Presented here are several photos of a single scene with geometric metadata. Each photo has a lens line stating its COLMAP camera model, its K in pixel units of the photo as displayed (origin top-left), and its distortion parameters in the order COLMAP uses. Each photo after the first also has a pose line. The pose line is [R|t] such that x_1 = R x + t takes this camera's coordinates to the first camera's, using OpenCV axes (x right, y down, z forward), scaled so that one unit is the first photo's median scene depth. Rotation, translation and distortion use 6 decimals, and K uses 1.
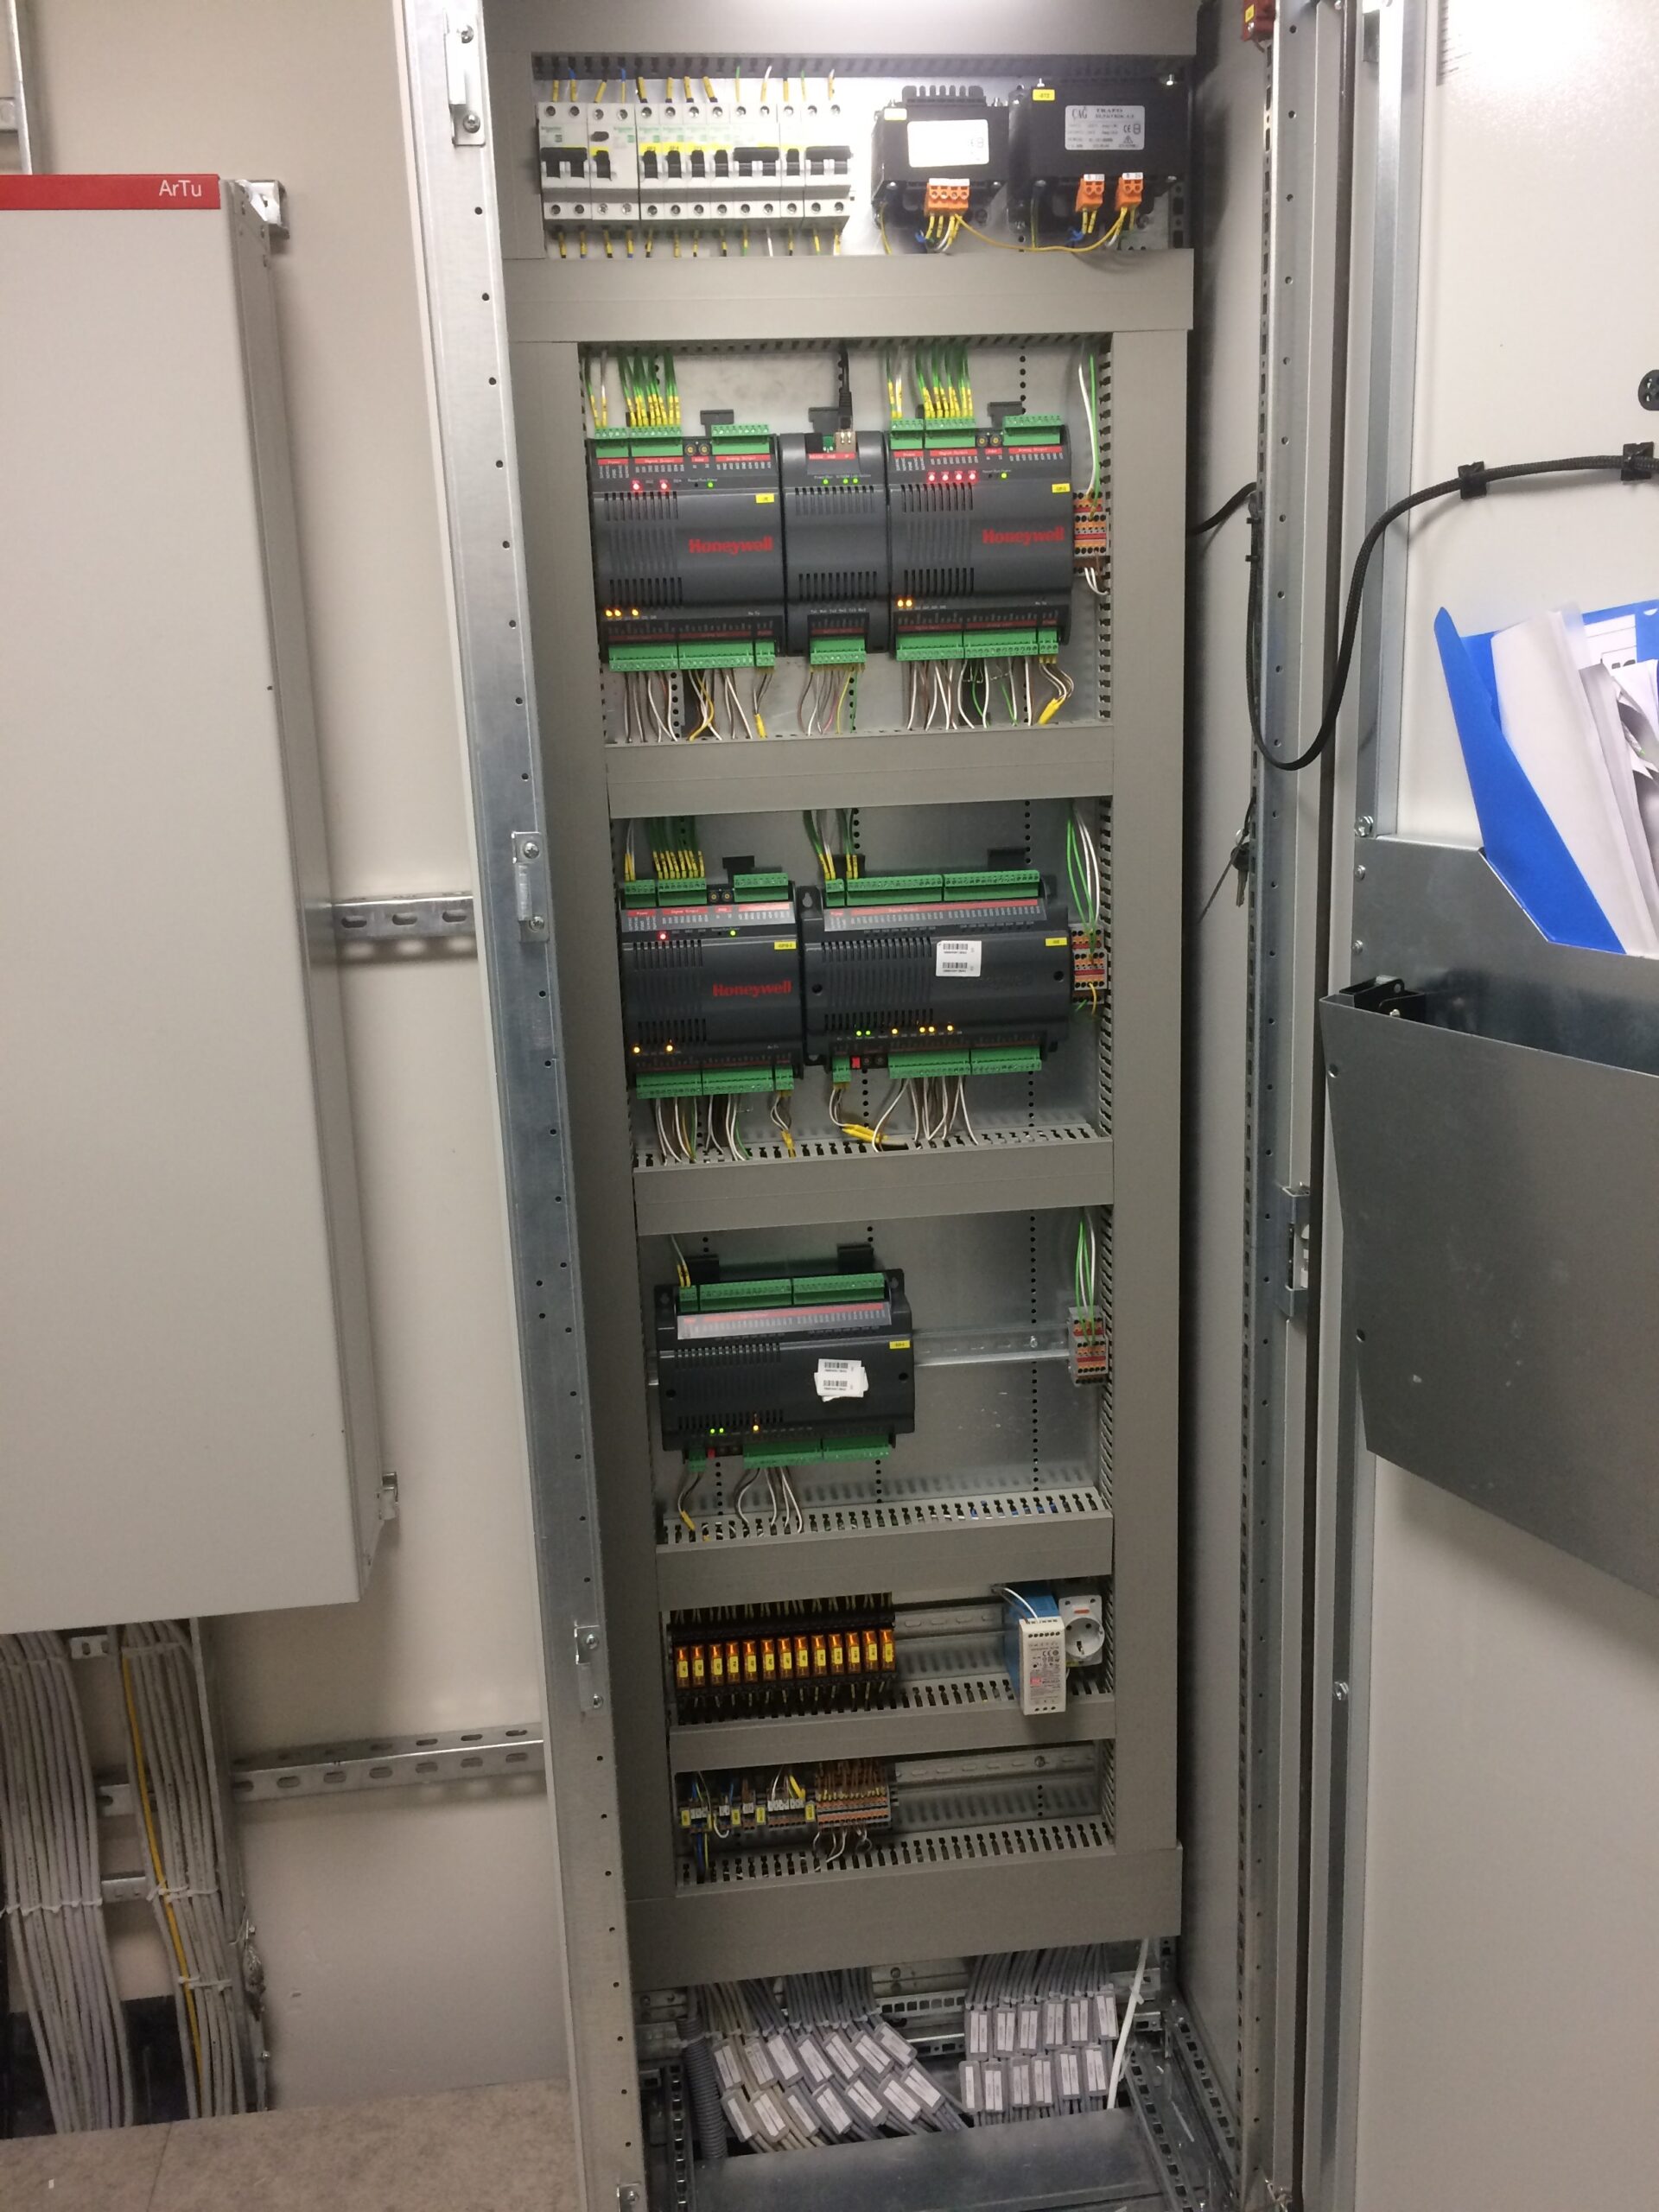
lens RADIAL K [[1874.4, 0, 824.8], [0, 1874.4, 1096.8], [0, 0, 1]] dist [0.044149, -0.080402]
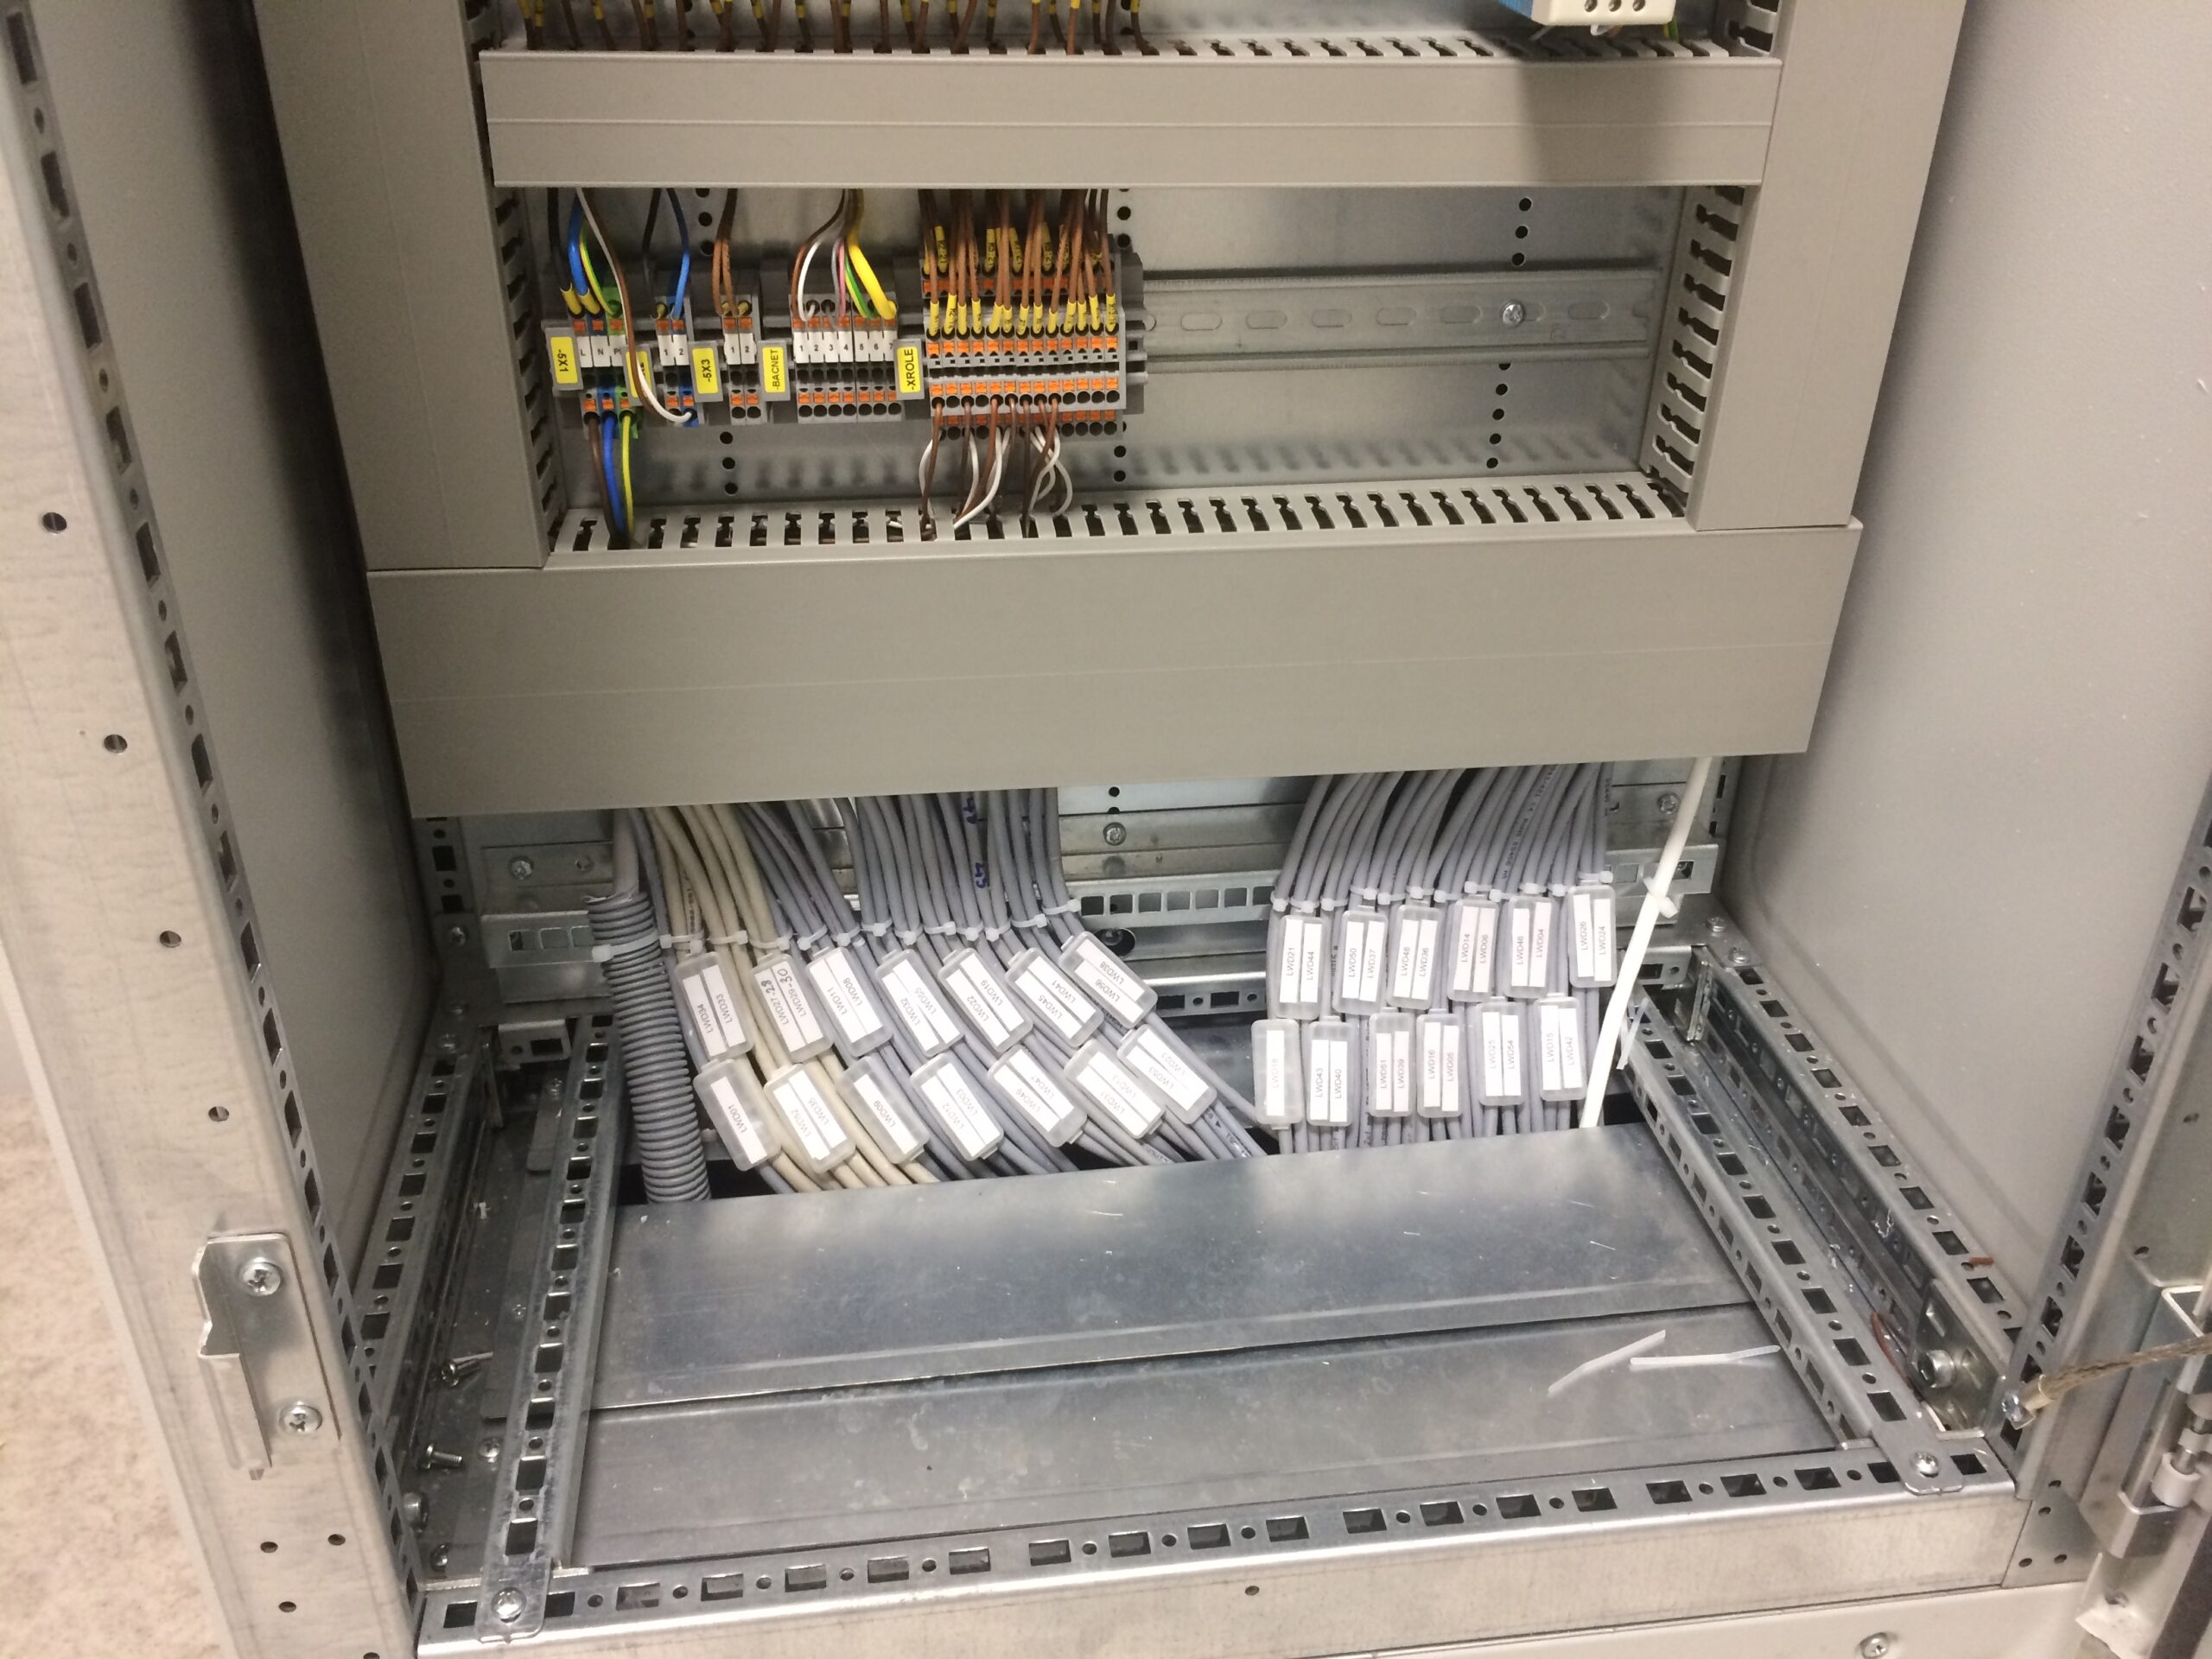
lens RADIAL K [[1874.4, 0, 1103.9], [0, 1874.4, 830.4], [0, 0, 1]] dist [0.044149, -0.080402]
pose [[0.998800, 0.033639, 0.035590, 0.020045], [-0.042335, 0.958413, 0.282226, 0.350686], [-0.024616, -0.283394, 0.958687, 0.600579]]
